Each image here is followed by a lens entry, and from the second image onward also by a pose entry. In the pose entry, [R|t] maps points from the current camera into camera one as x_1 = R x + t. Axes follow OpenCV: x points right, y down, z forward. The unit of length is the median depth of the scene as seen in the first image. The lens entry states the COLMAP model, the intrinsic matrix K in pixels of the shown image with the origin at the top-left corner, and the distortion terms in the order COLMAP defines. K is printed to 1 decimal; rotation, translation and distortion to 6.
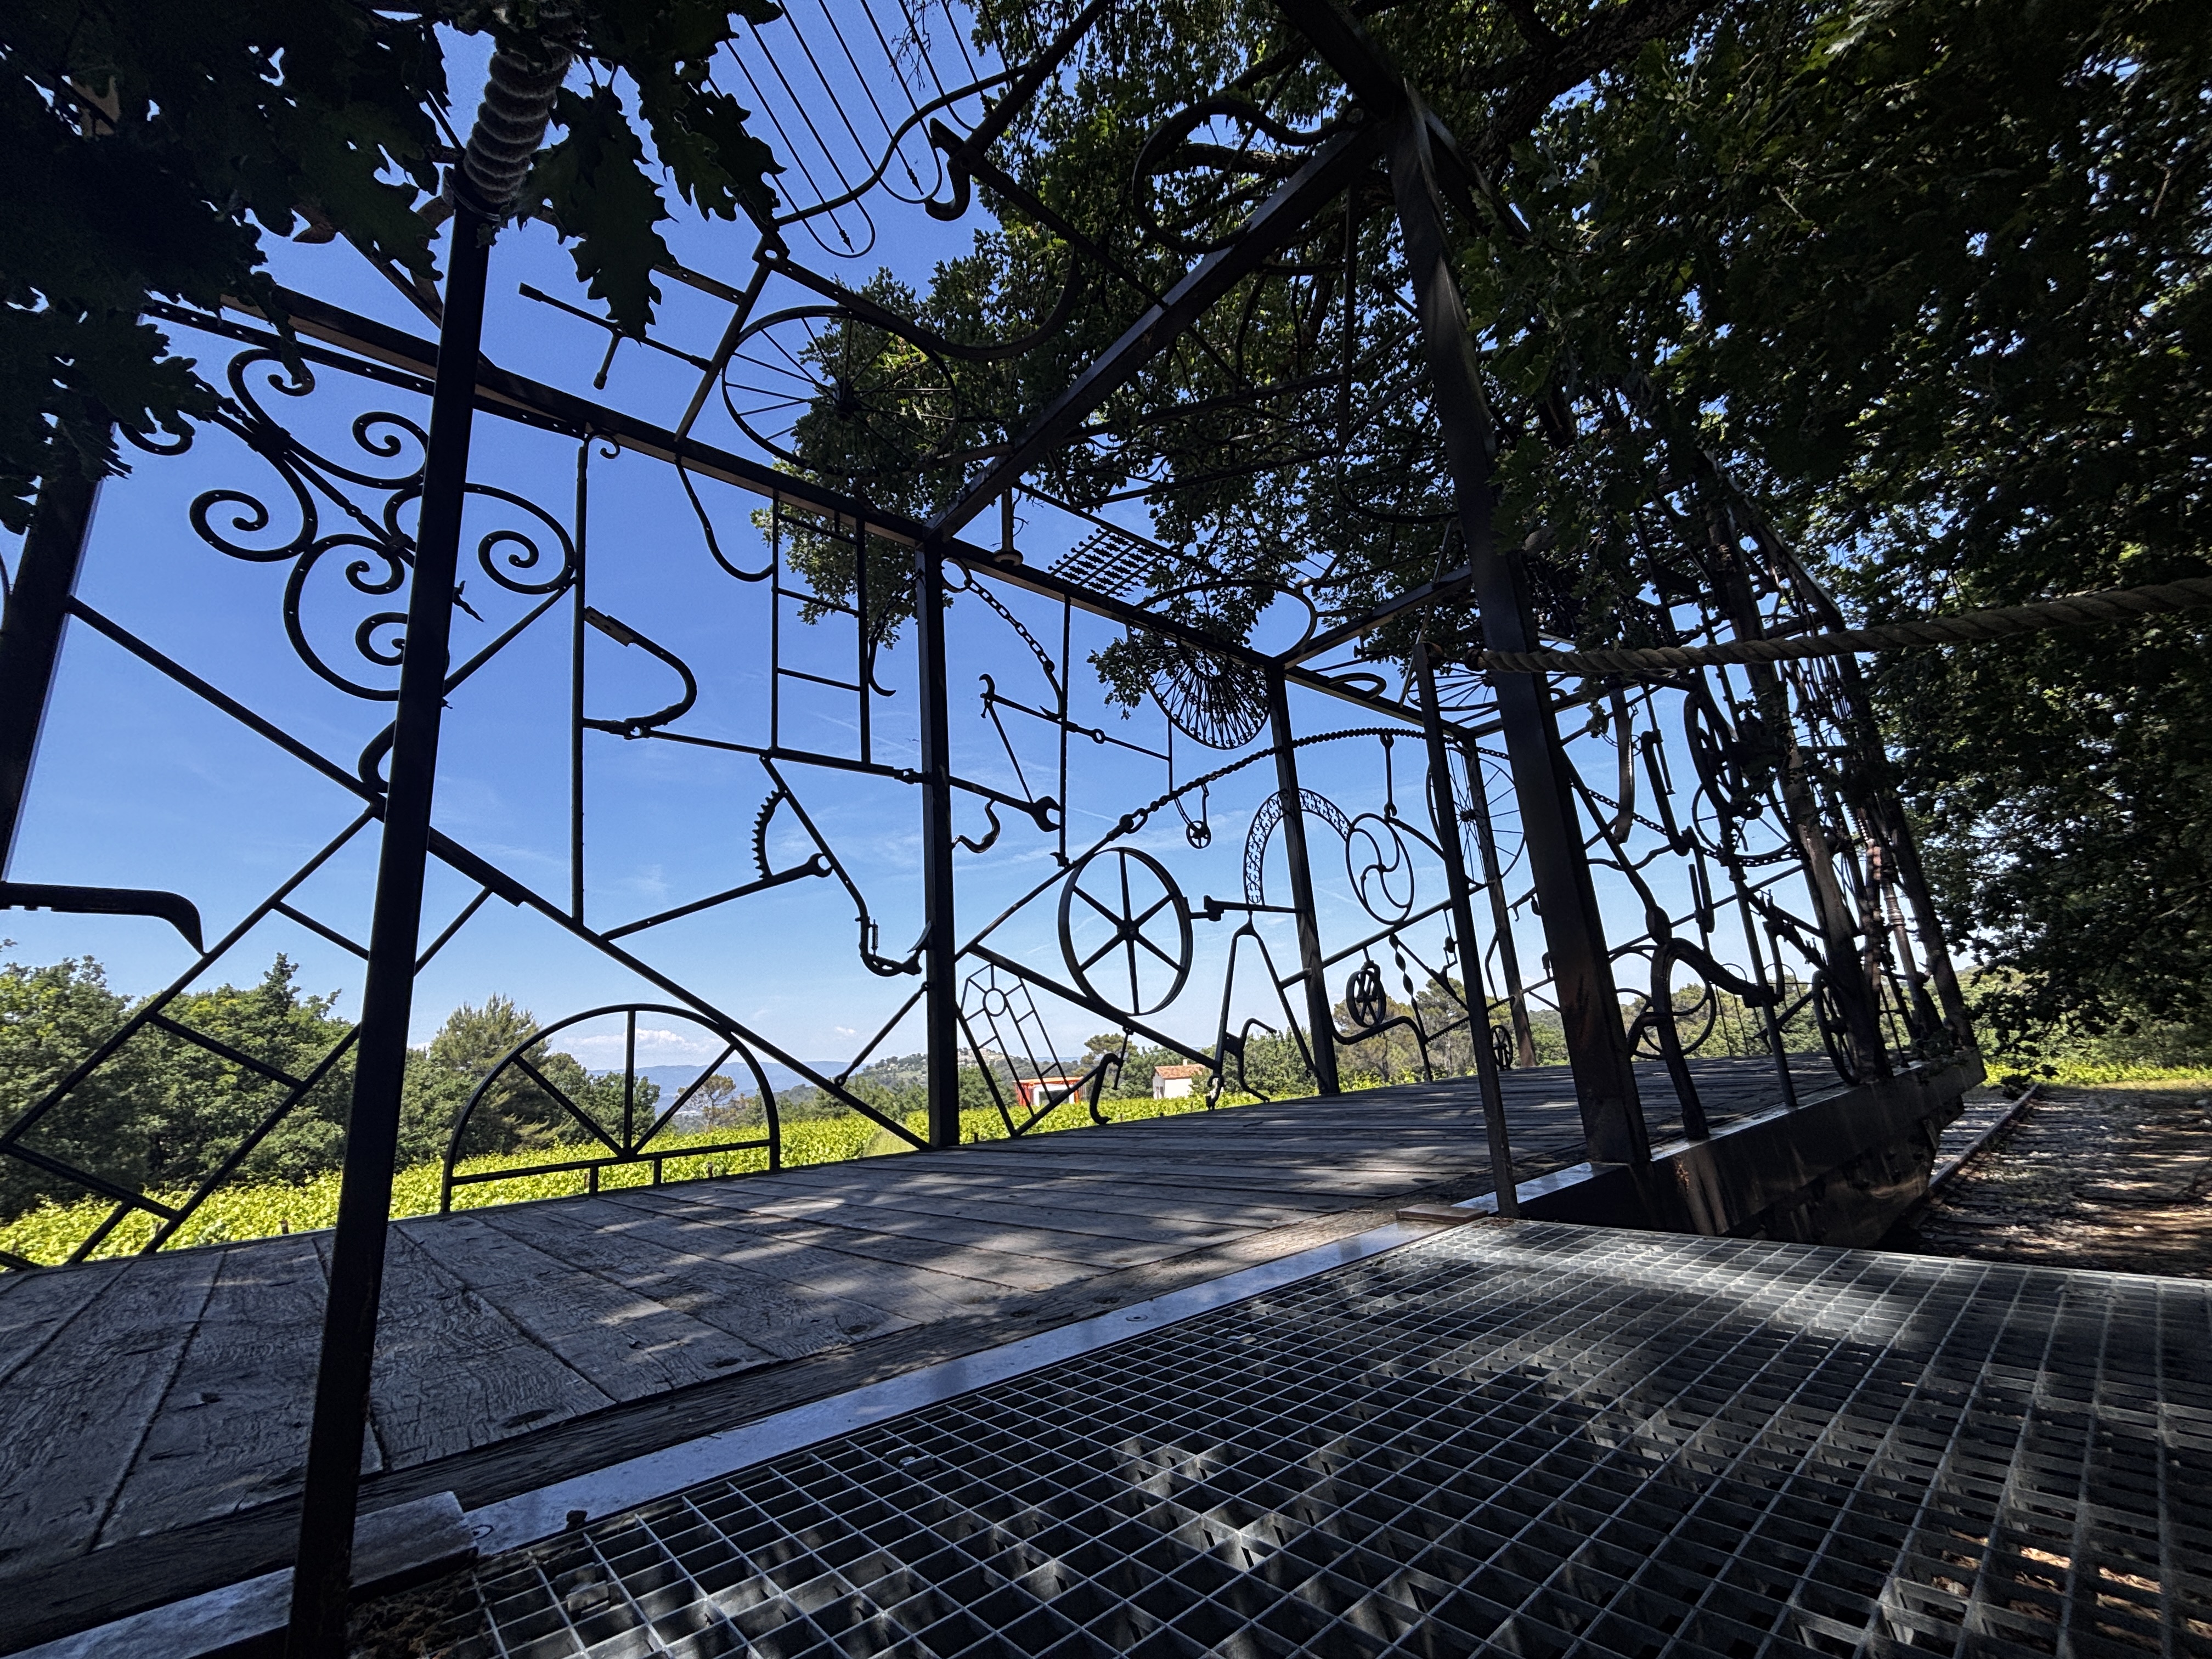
lens RADIAL K [[902.0, 0, 1104.2], [0, 902.0, 831.1], [0, 0, 1]] dist [0.001736, 0.000206]
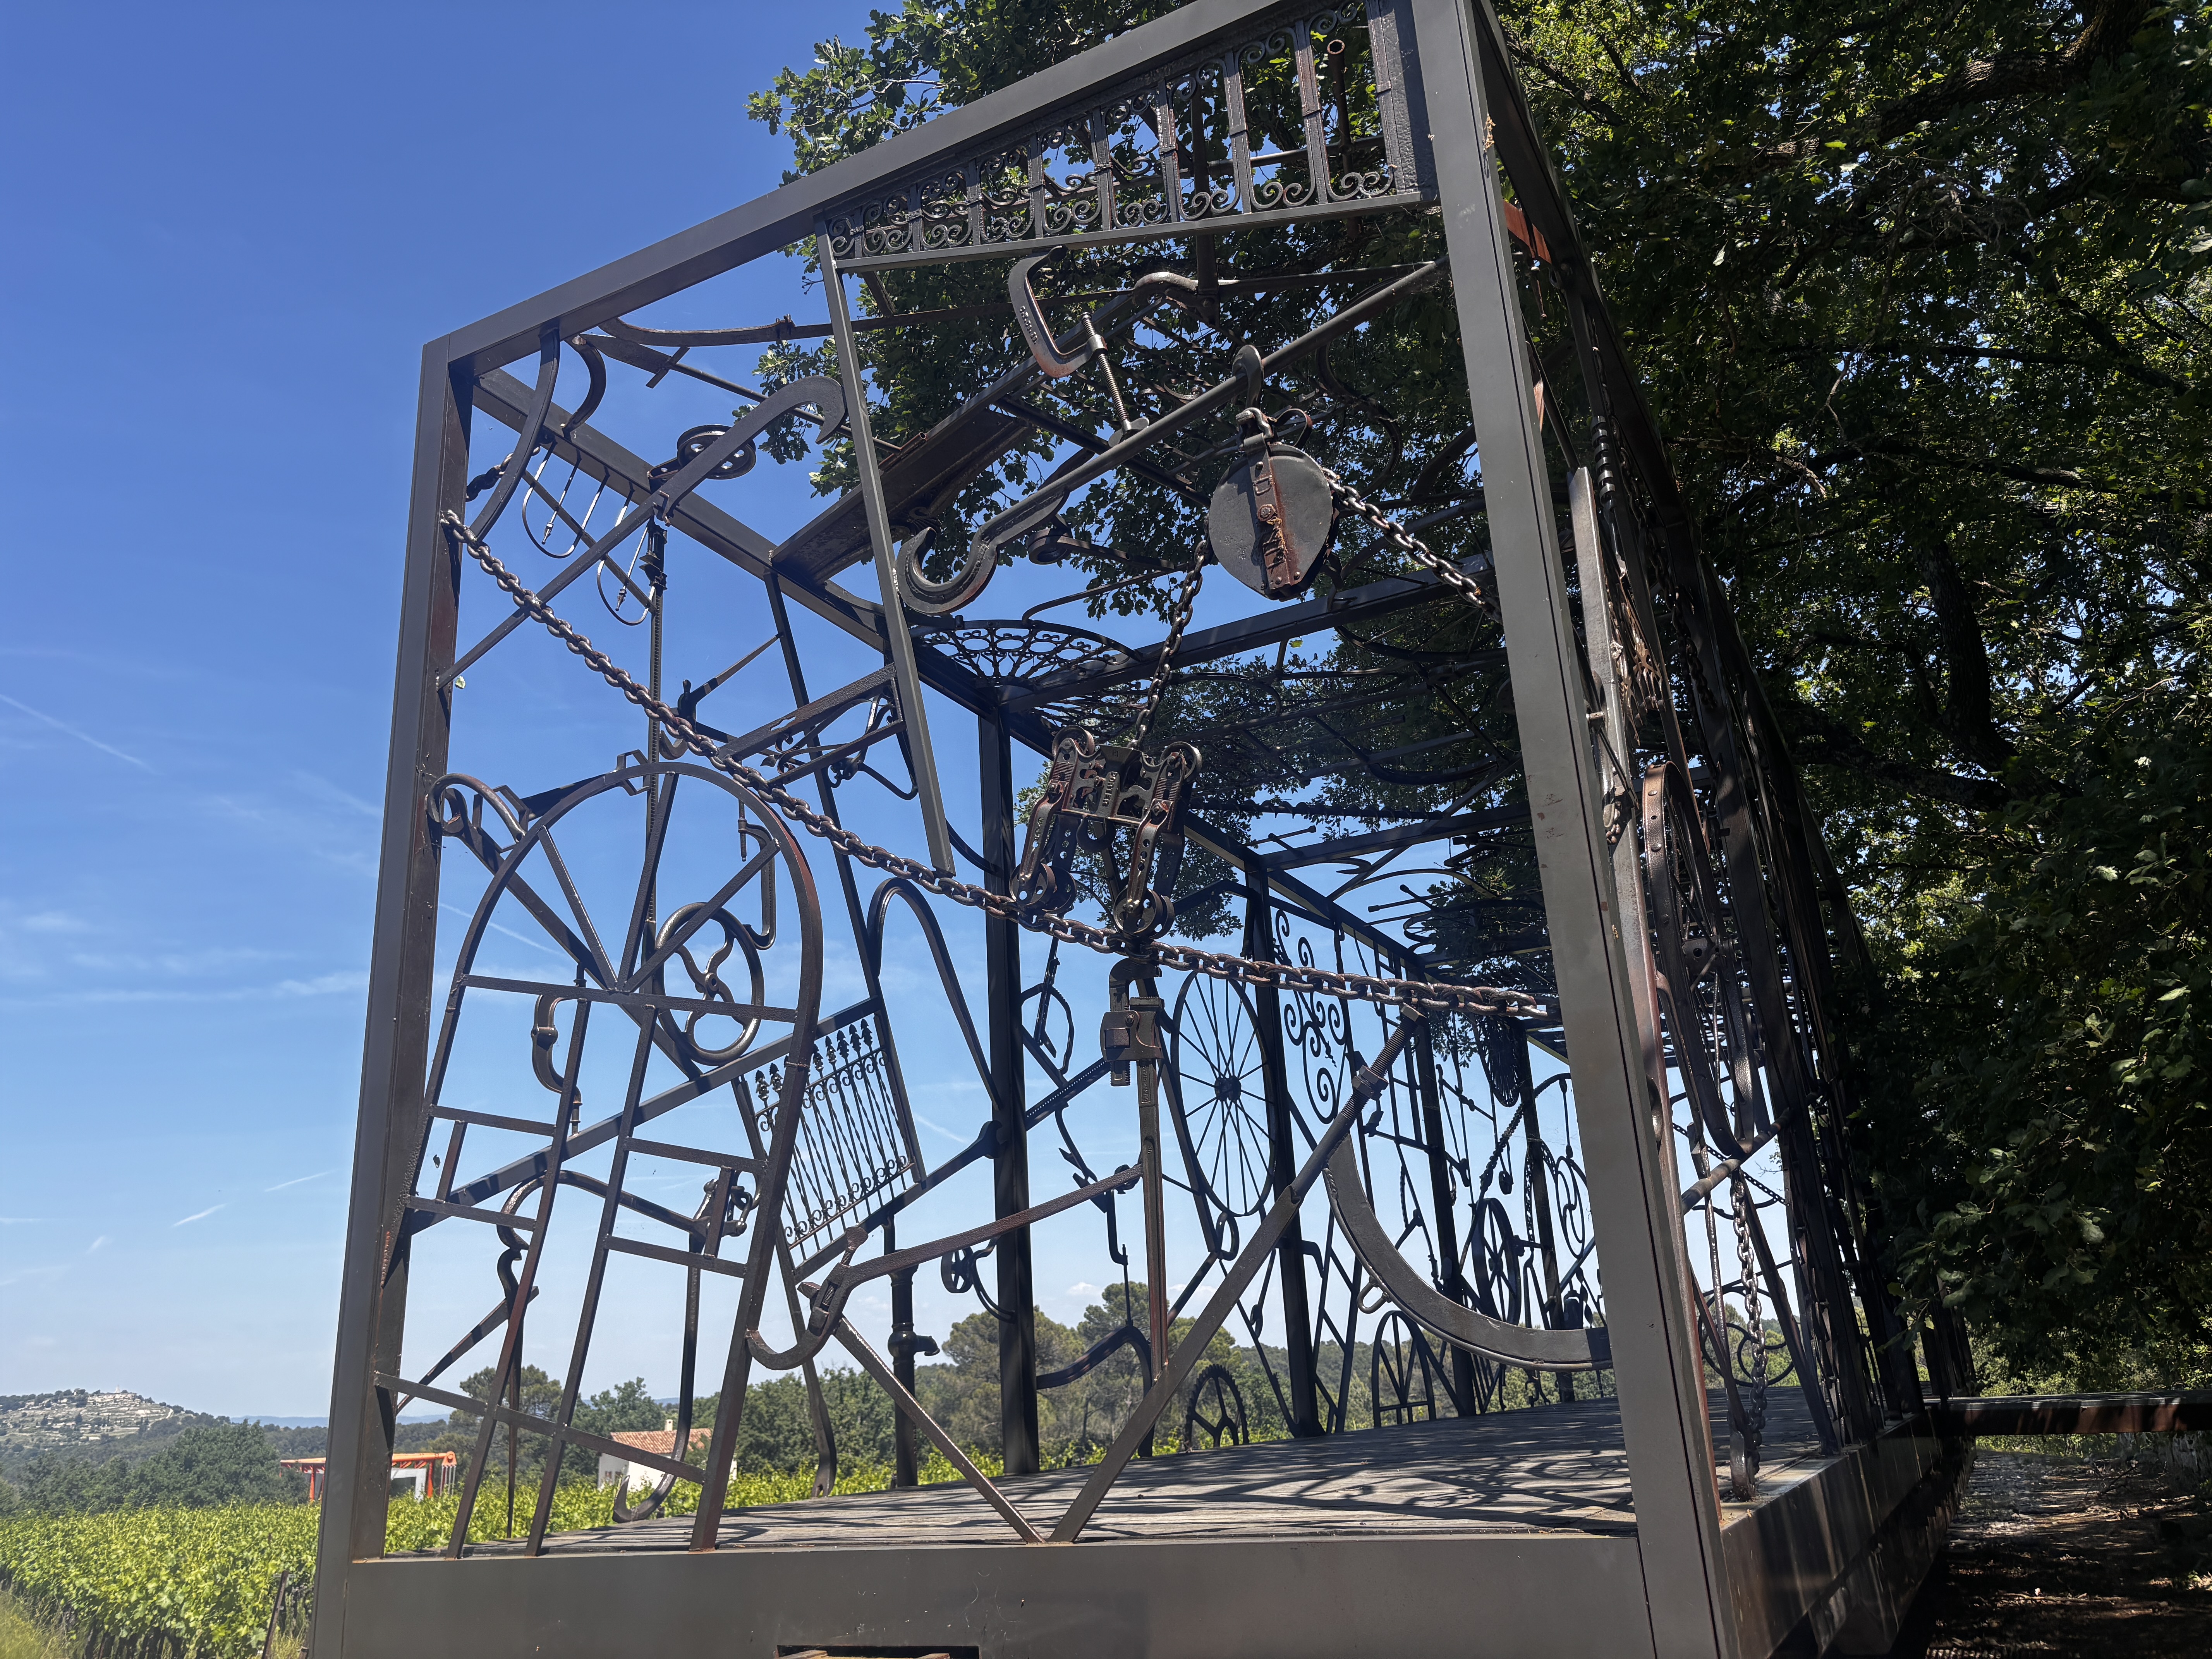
lens RADIAL K [[1676.6, 0, 1094.1], [0, 1676.6, 850.3], [0, 0, 1]] dist [0.073446, -0.092135]
pose [[0.933235, 0.134122, 0.333292, -1.391253], [-0.107029, 0.989369, -0.098453, -0.176080], [-0.342954, 0.056207, 0.937669, -1.113338]]
